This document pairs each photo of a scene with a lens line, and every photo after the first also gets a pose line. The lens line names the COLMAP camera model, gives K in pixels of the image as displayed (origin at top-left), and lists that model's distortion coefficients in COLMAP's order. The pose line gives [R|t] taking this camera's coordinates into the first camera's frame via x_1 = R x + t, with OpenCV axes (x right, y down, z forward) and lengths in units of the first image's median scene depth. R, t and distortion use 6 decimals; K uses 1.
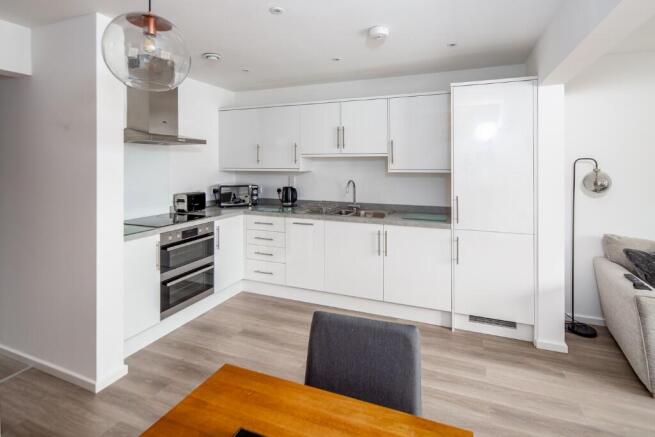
lens RADIAL K [[322.1, 0, 339.2], [0, 322.1, 161.3], [0, 0, 1]] dist [-0.002679, -0.000389]
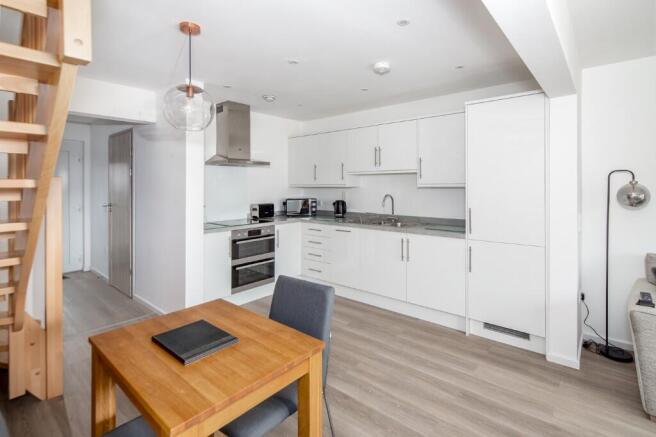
lens RADIAL K [[319.5, 0, 340.3], [0, 319.5, 180.3], [0, 0, 1]] dist [0.000387, 0.000036]
pose [[0.947670, -0.009791, -0.319102, 0.287497], [0.007538, 0.999937, -0.008296, 0.021690], [0.319164, 0.005457, 0.947684, -0.129489]]
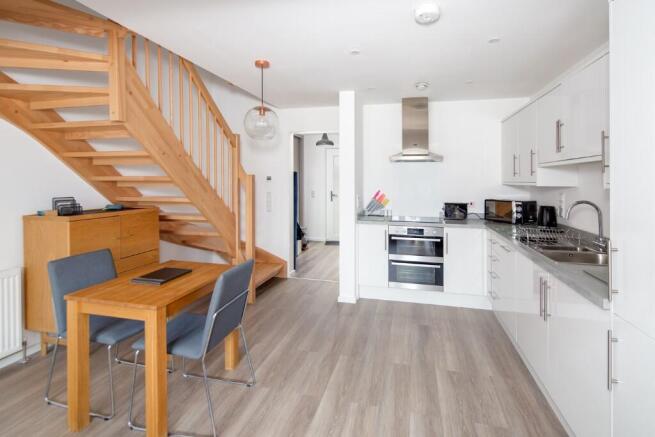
lens RADIAL K [[319.1, 0, 339.8], [0, 319.1, 180.4], [0, 0, 1]] dist [0.000387, 0.000036]
pose [[0.137932, 0.001976, -0.990440, 0.724902], [0.001494, 0.999996, 0.002203, 0.020423], [0.990441, -0.001783, 0.137928, 0.535019]]
